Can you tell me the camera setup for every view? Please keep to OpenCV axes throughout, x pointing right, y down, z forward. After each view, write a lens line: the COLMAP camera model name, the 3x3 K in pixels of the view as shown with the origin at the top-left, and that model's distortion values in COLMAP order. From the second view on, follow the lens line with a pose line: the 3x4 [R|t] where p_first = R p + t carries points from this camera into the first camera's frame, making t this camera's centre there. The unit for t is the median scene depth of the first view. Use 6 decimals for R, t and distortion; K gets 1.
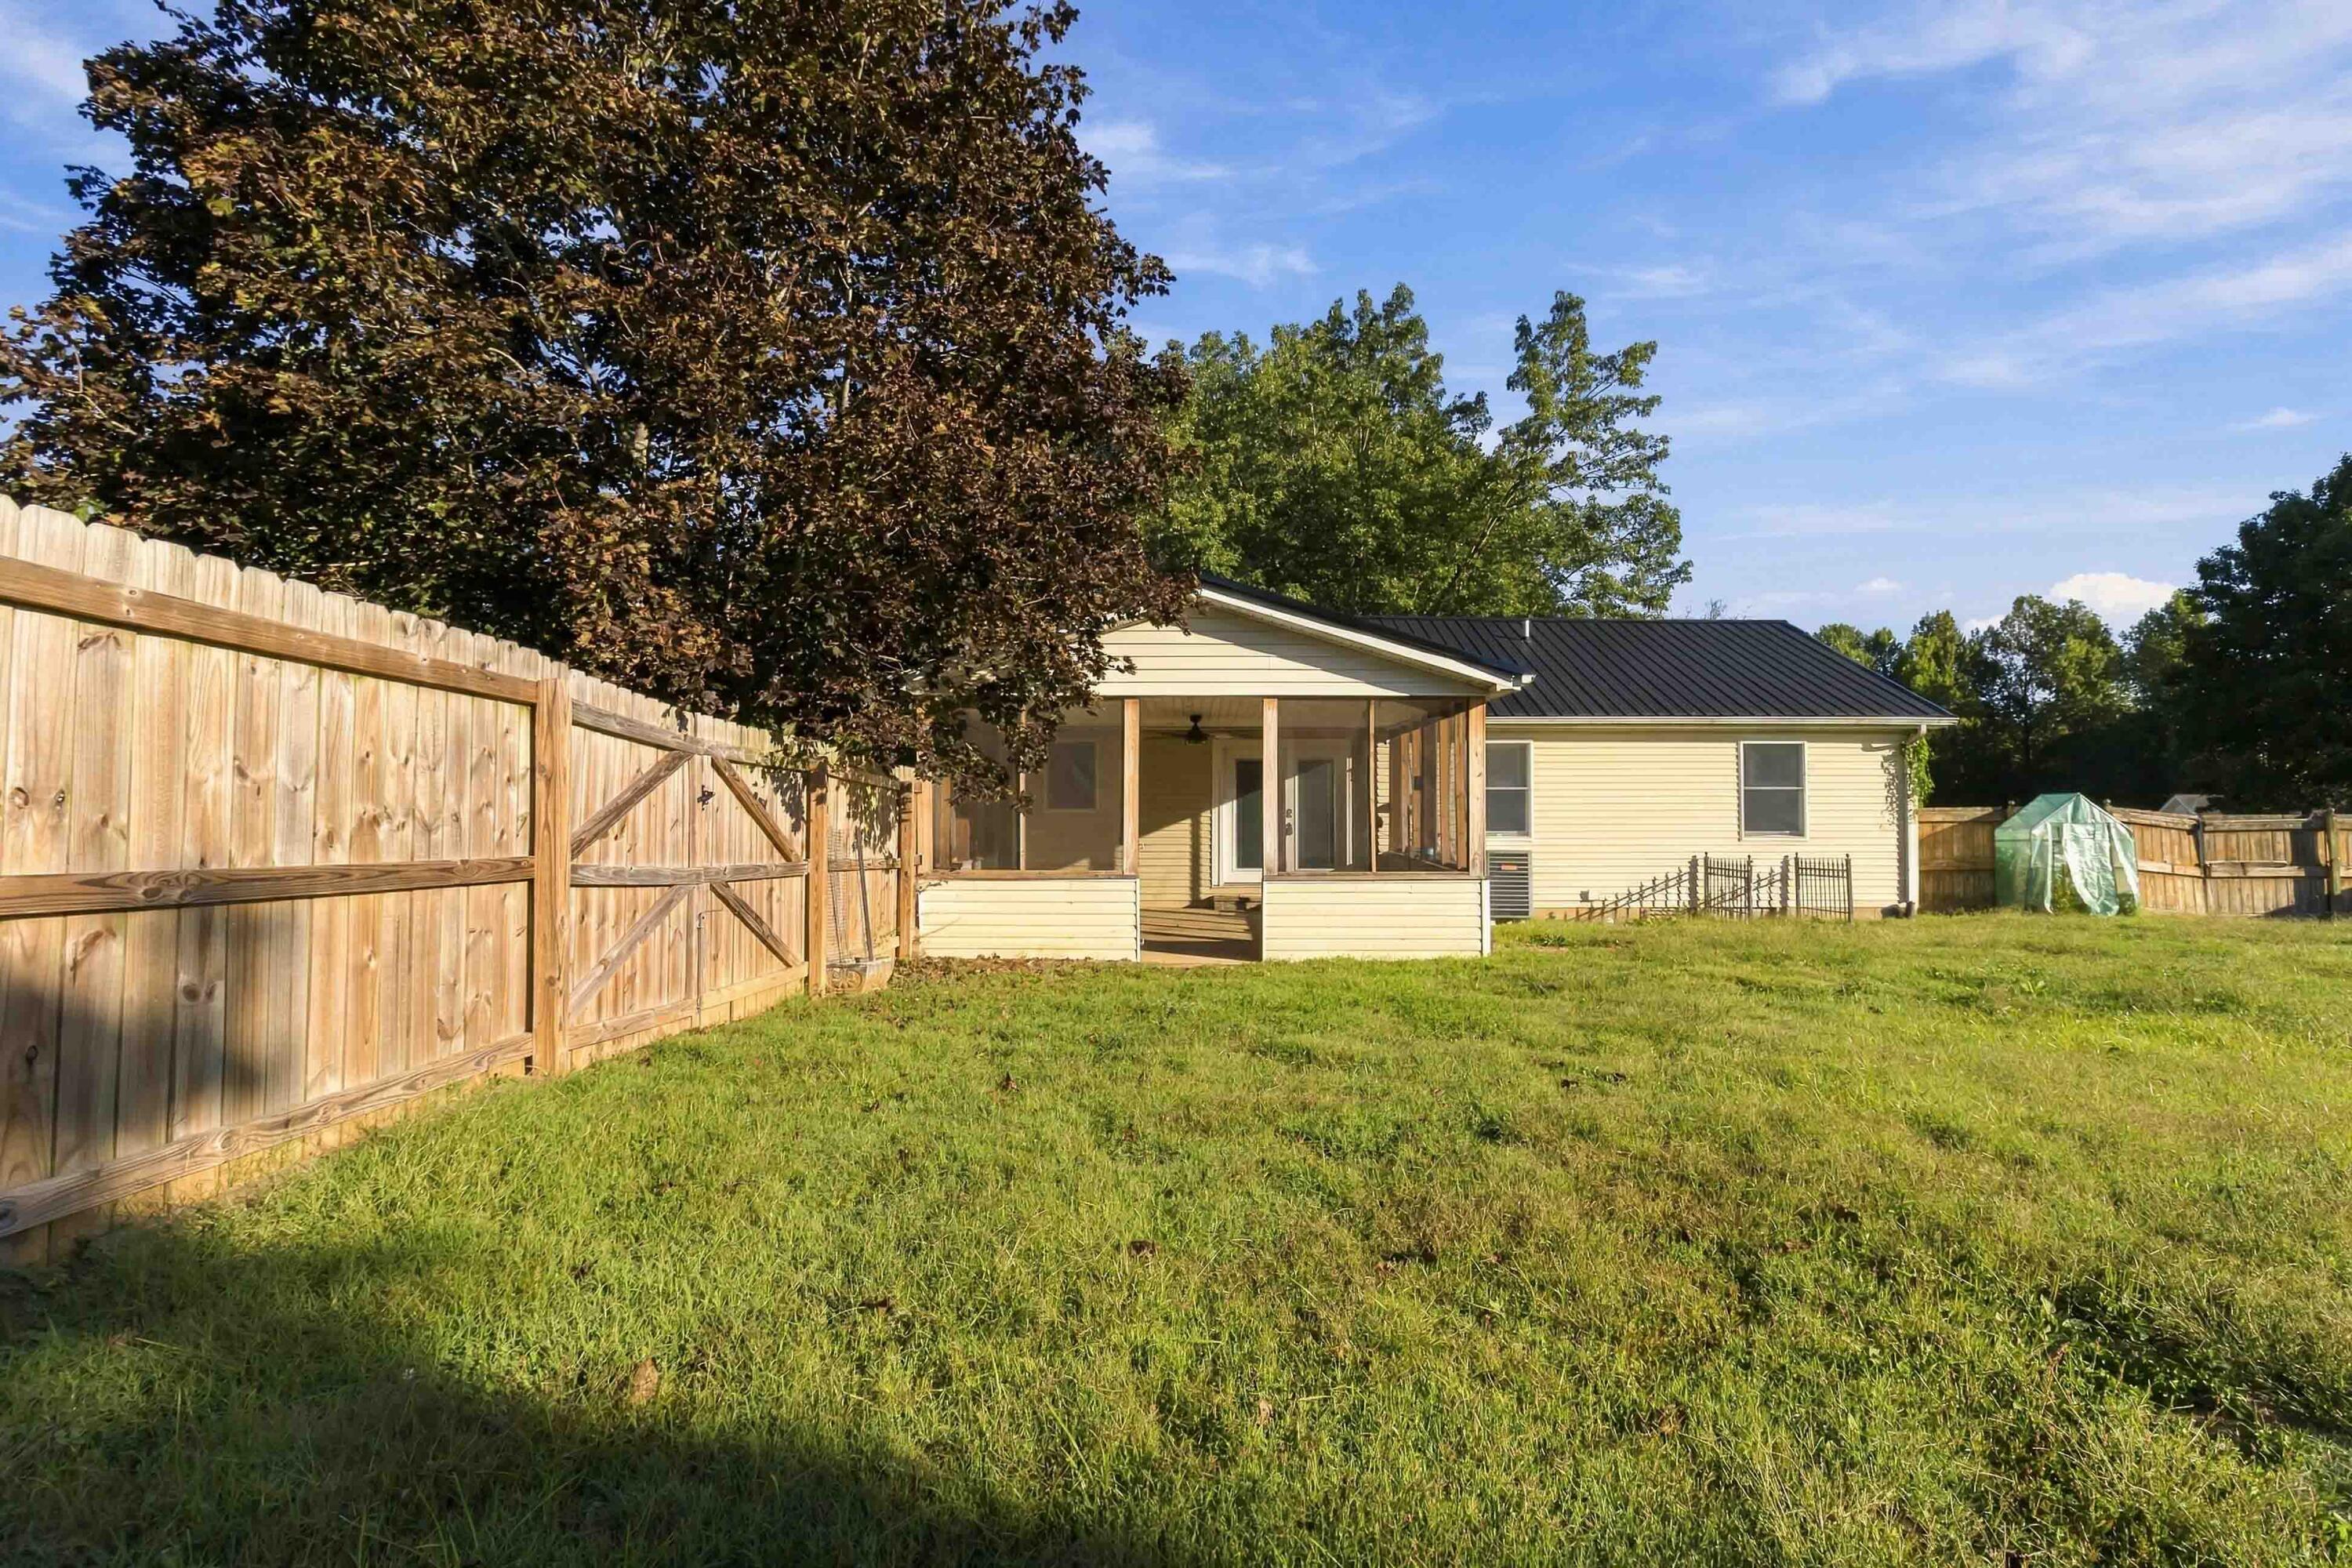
lens RADIAL K [[1079.7, 0, 1222.5], [0, 1079.7, 766.2], [0, 0, 1]] dist [0.005764, 0.000047]
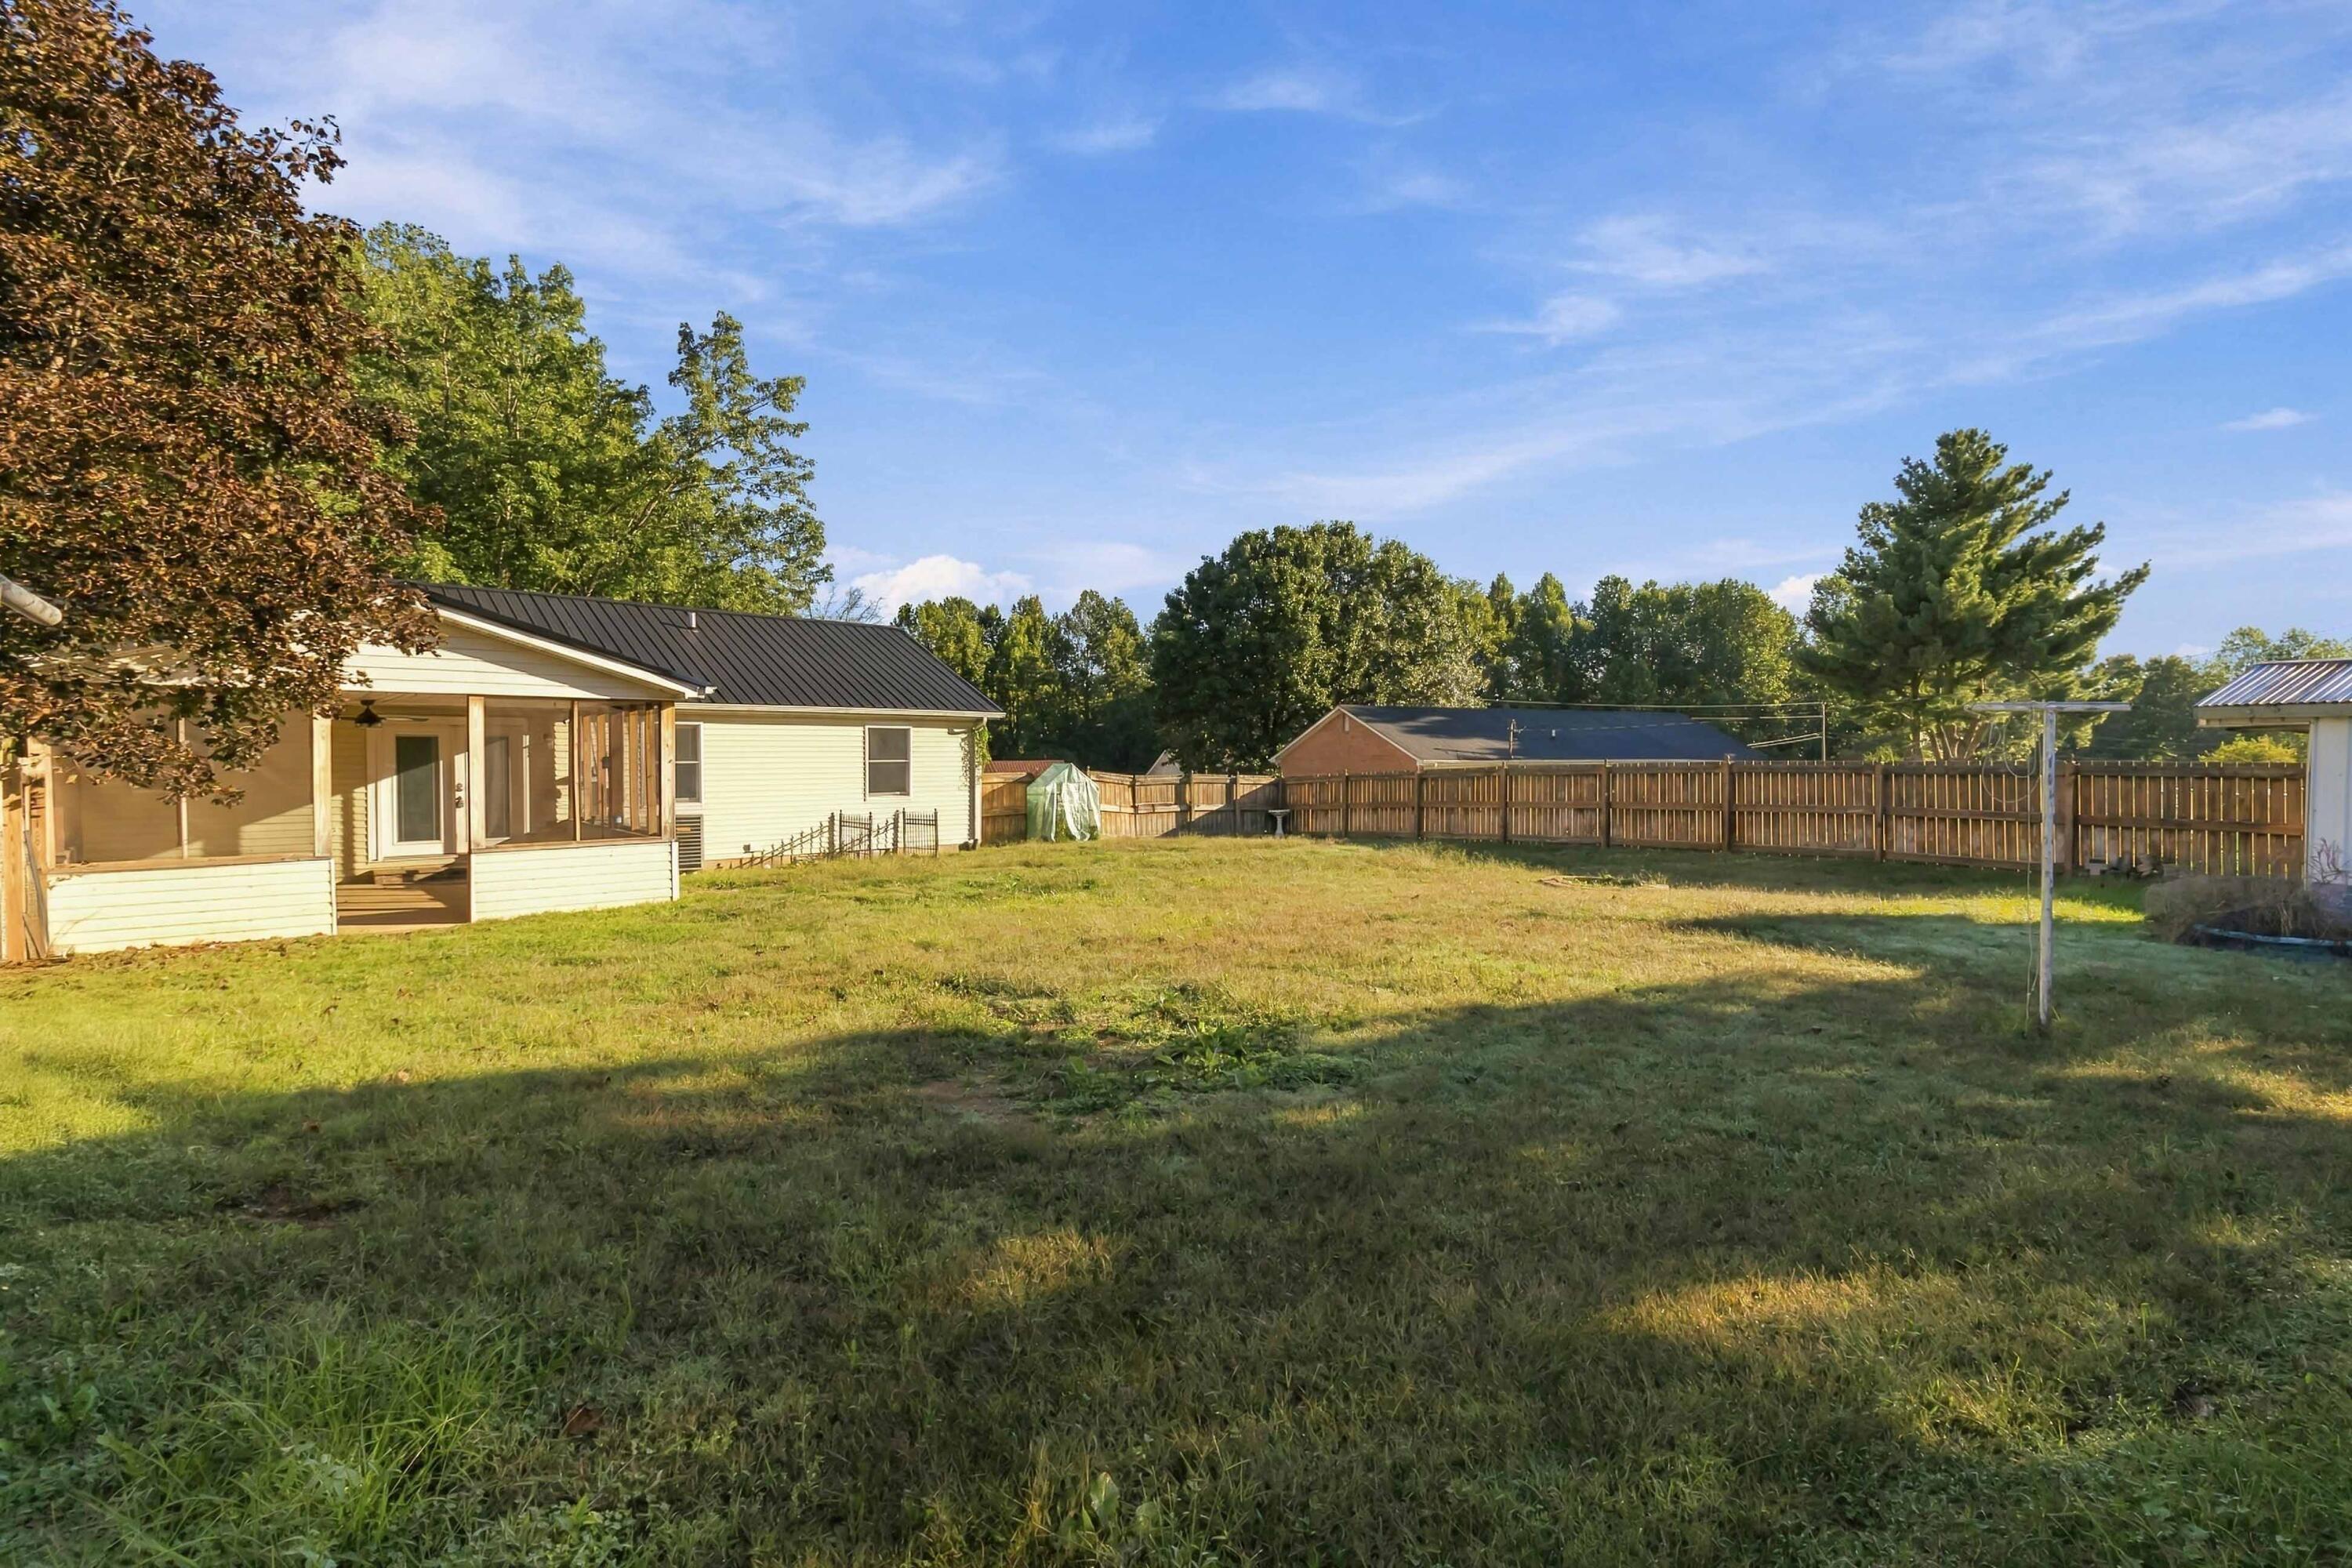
lens RADIAL K [[1079.7, 0, 1189.0], [0, 1079.7, 776.0], [0, 0, 1]] dist [0.005764, 0.000047]
pose [[0.748081, -0.015407, 0.663429, -0.107024], [-0.023524, 0.998486, 0.049714, -0.036579], [-0.663190, -0.052796, 0.746586, -0.259775]]
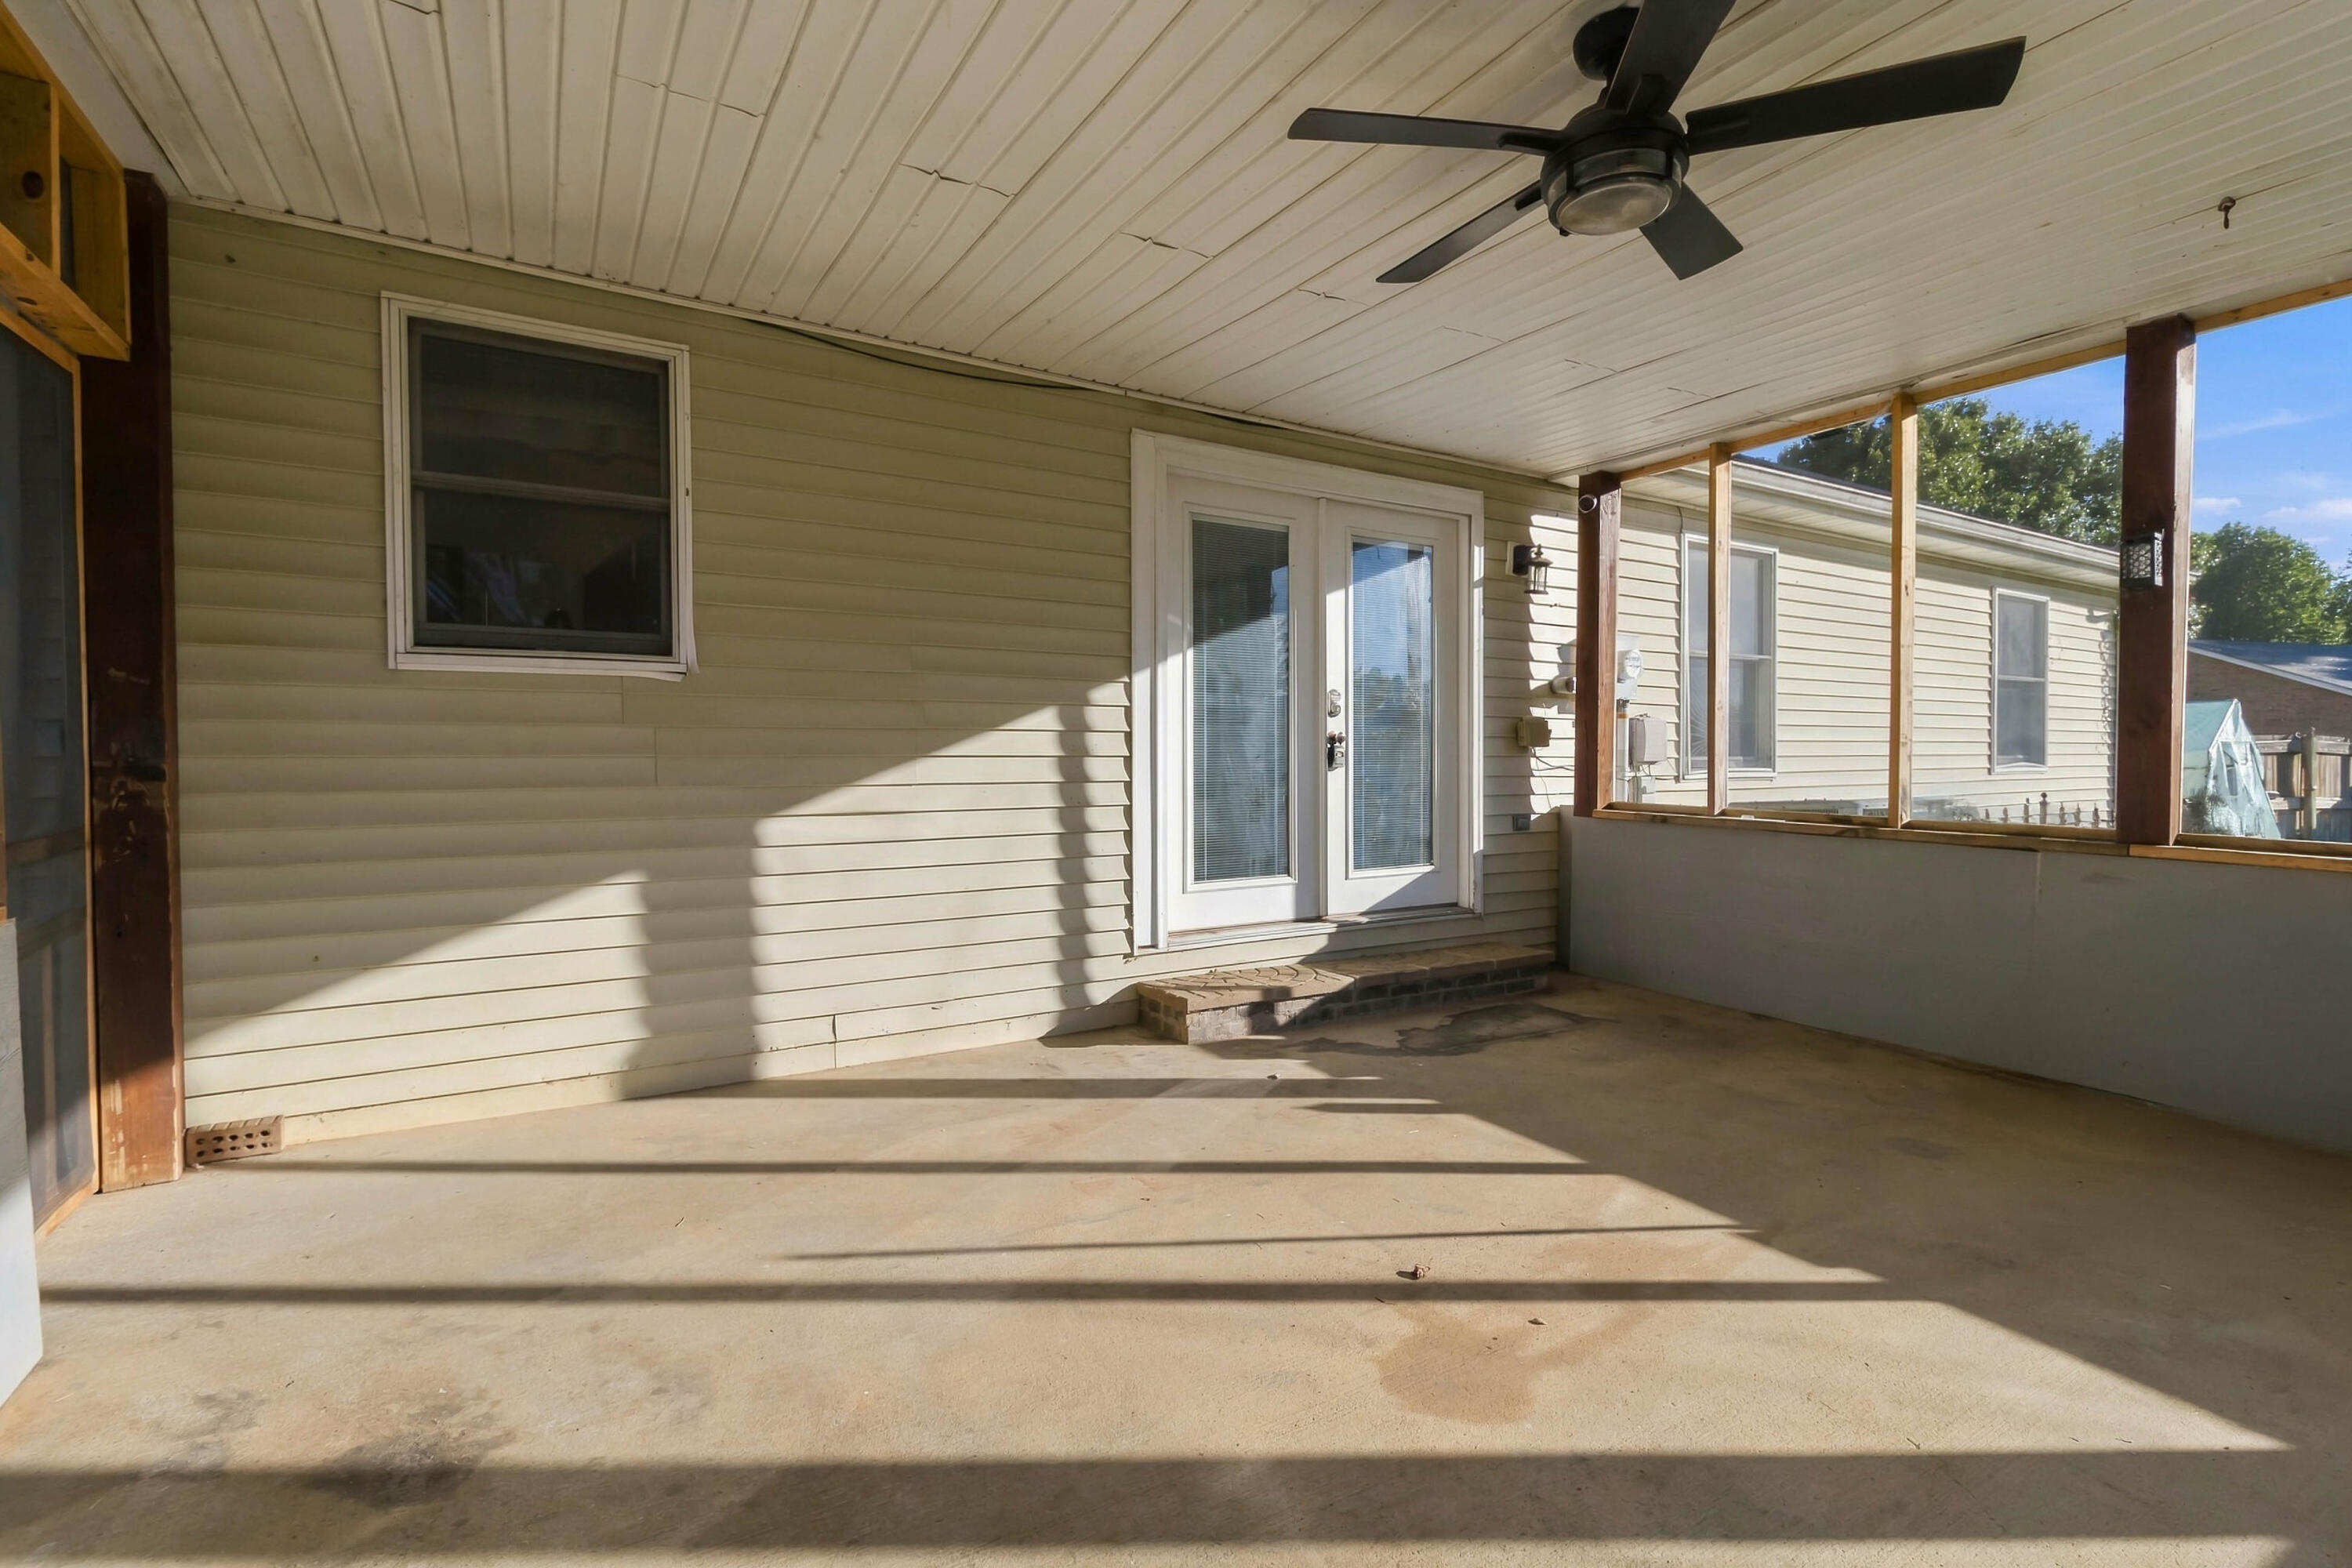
lens RADIAL K [[1079.7, 0, 1177.7], [0, 1079.7, 780.3], [0, 0, 1]] dist [0.005764, 0.000047]
pose [[0.843882, -0.012569, 0.536382, -0.149422], [-0.008773, 0.999269, 0.037218, 0.055574], [-0.536457, -0.036113, 0.843155, 0.754161]]
